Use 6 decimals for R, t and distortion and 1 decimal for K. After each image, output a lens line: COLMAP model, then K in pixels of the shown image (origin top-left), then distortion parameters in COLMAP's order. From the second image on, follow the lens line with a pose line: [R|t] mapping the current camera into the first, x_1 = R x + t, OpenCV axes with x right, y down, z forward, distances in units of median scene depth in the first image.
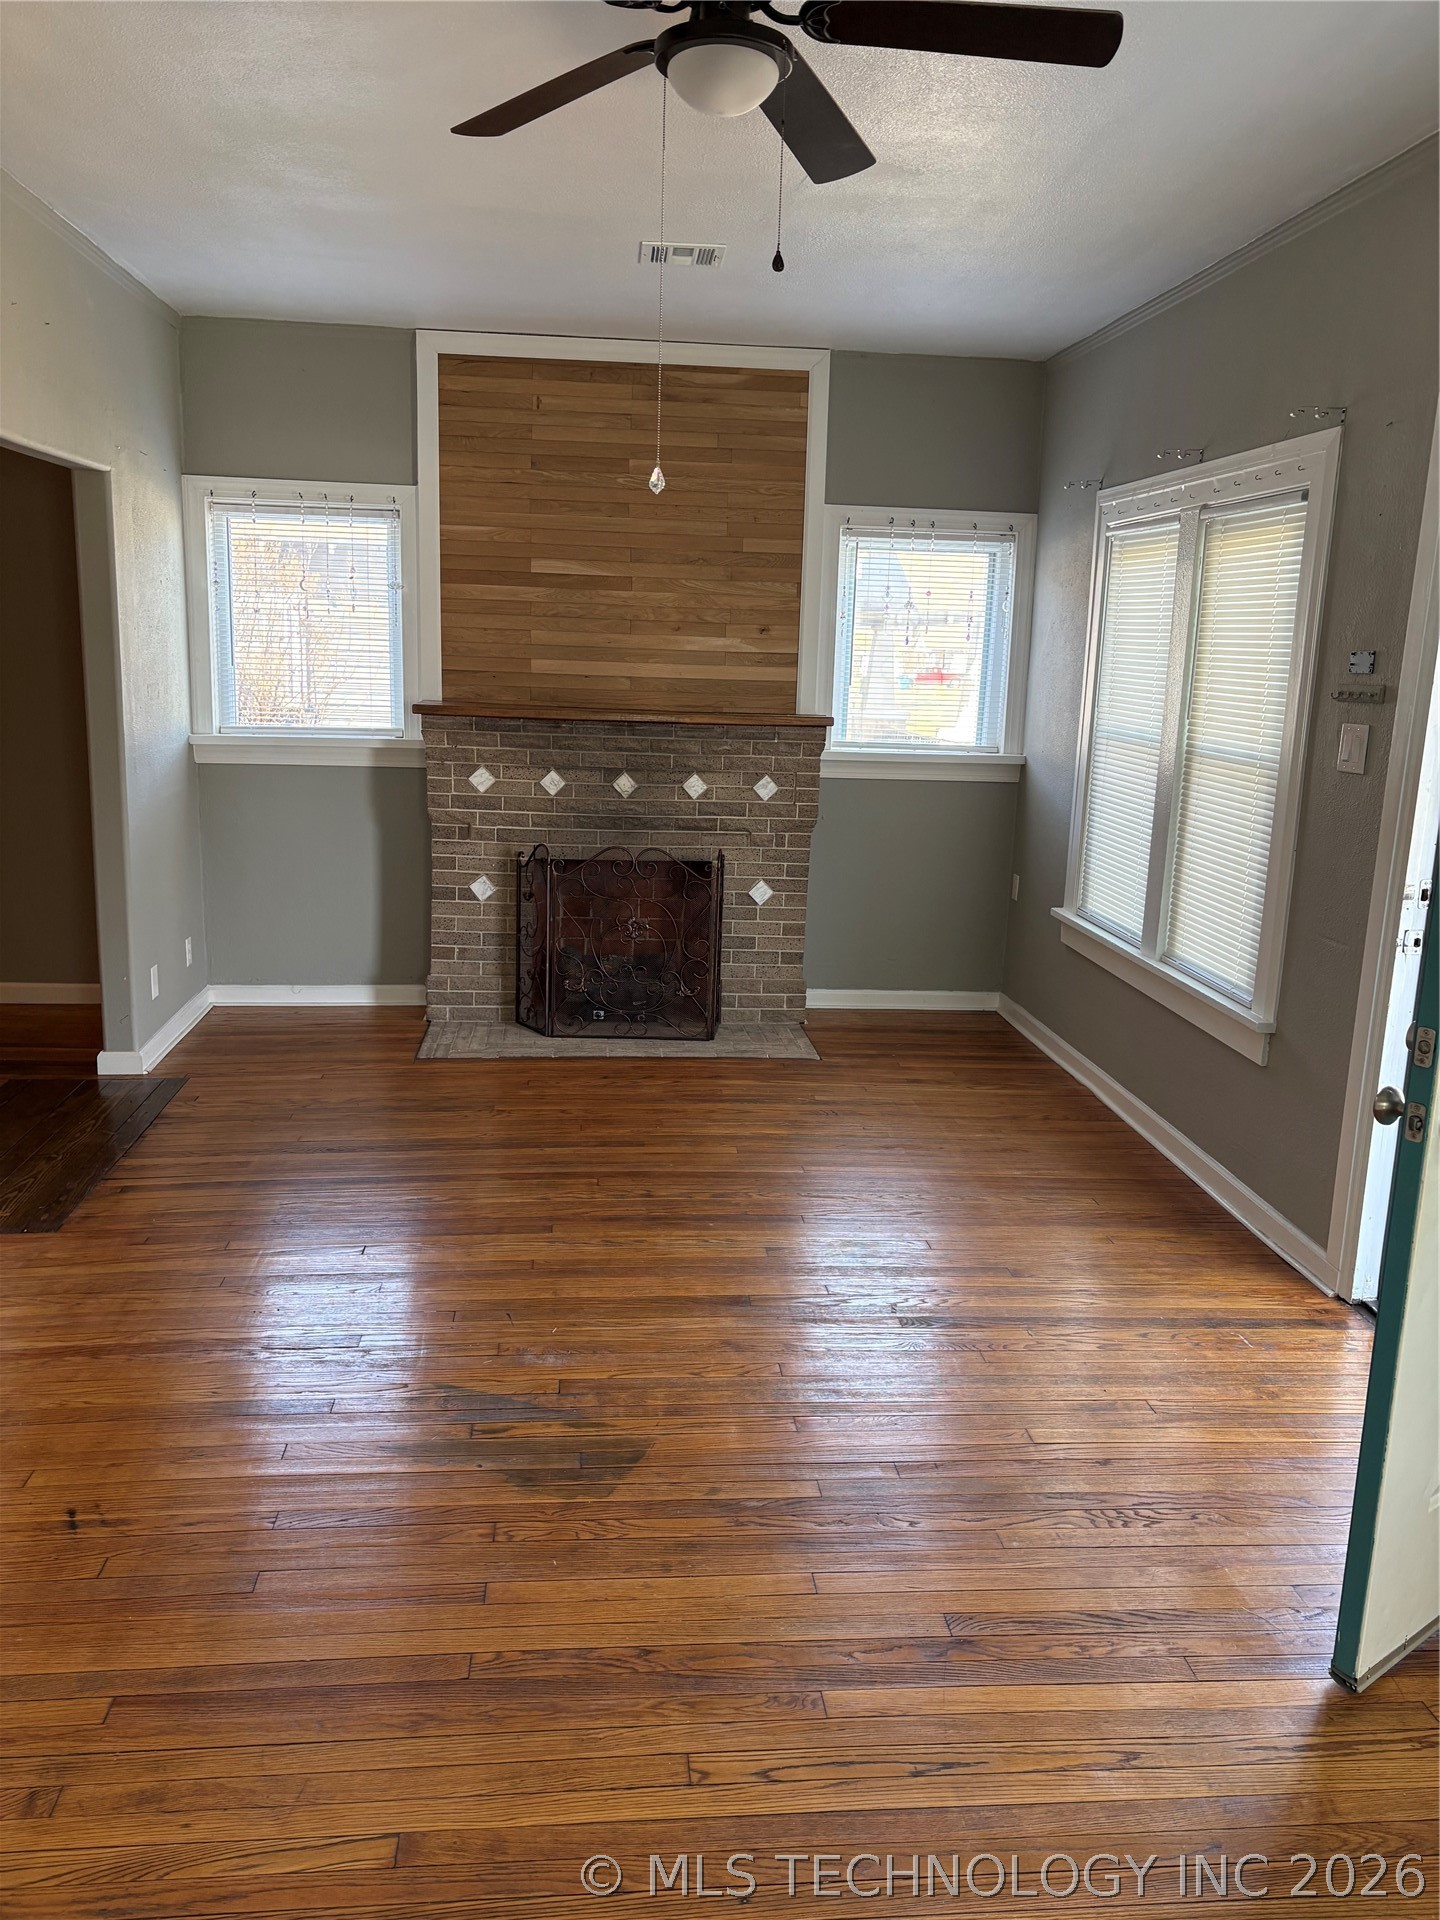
lens RADIAL K [[1475.6, 0, 720.0], [0, 1475.6, 960.0], [0, 0, 1]] dist [0.016435, 0.007416]
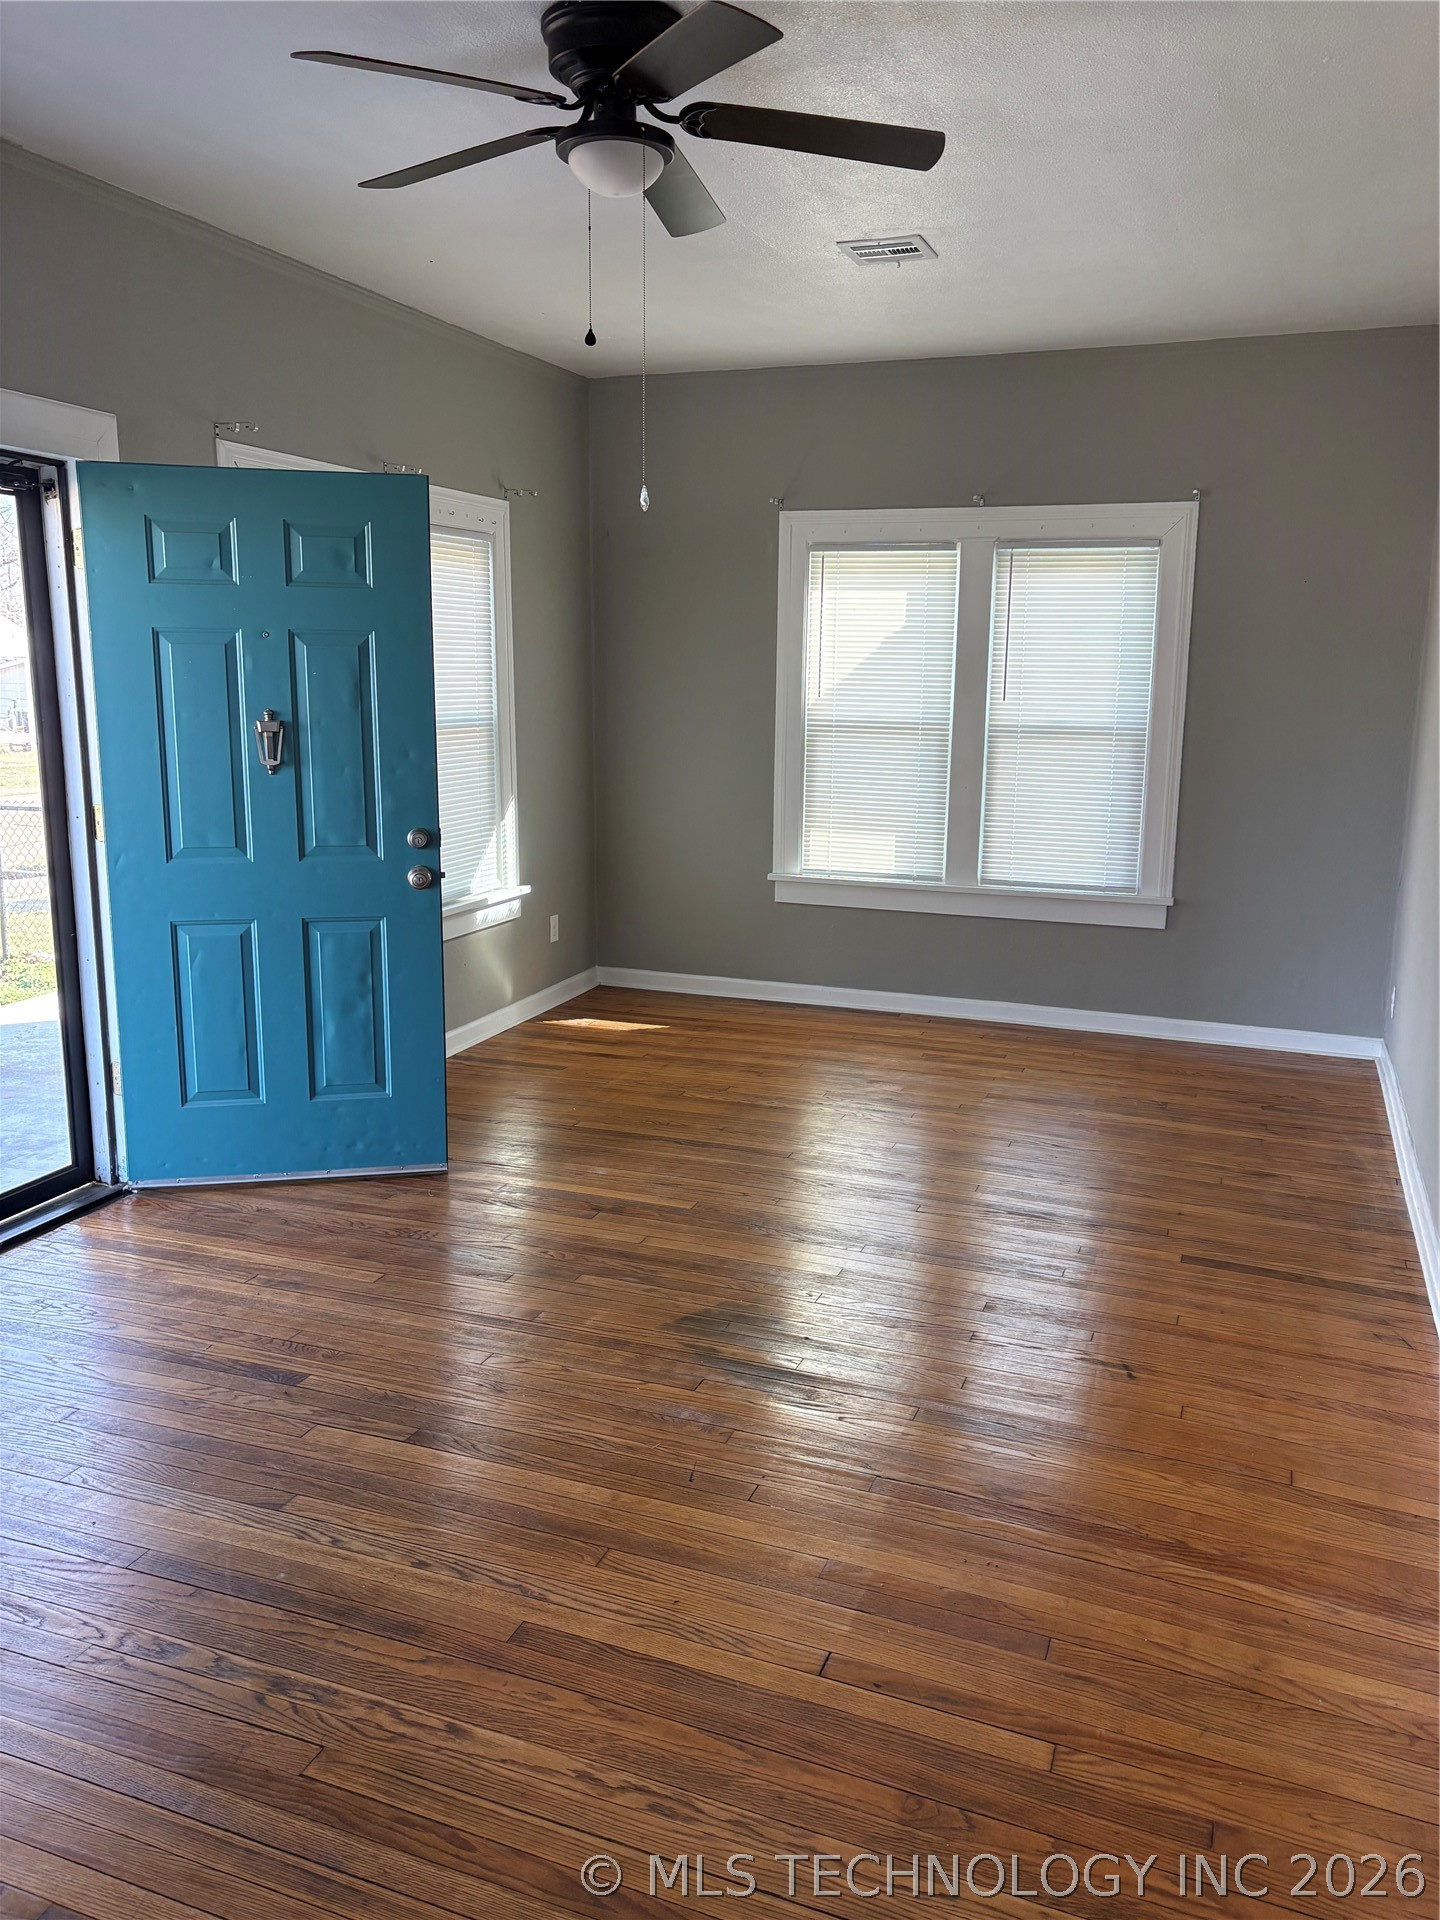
lens RADIAL K [[1475.6, 0, 720.0], [0, 1475.6, 960.0], [0, 0, 1]] dist [0.016435, 0.007416]
pose [[-0.896150, -0.126930, 0.425210, -0.496329], [0.052030, 0.921553, 0.384750, -0.354968], [-0.440690, 0.366917, -0.819246, 1.652792]]
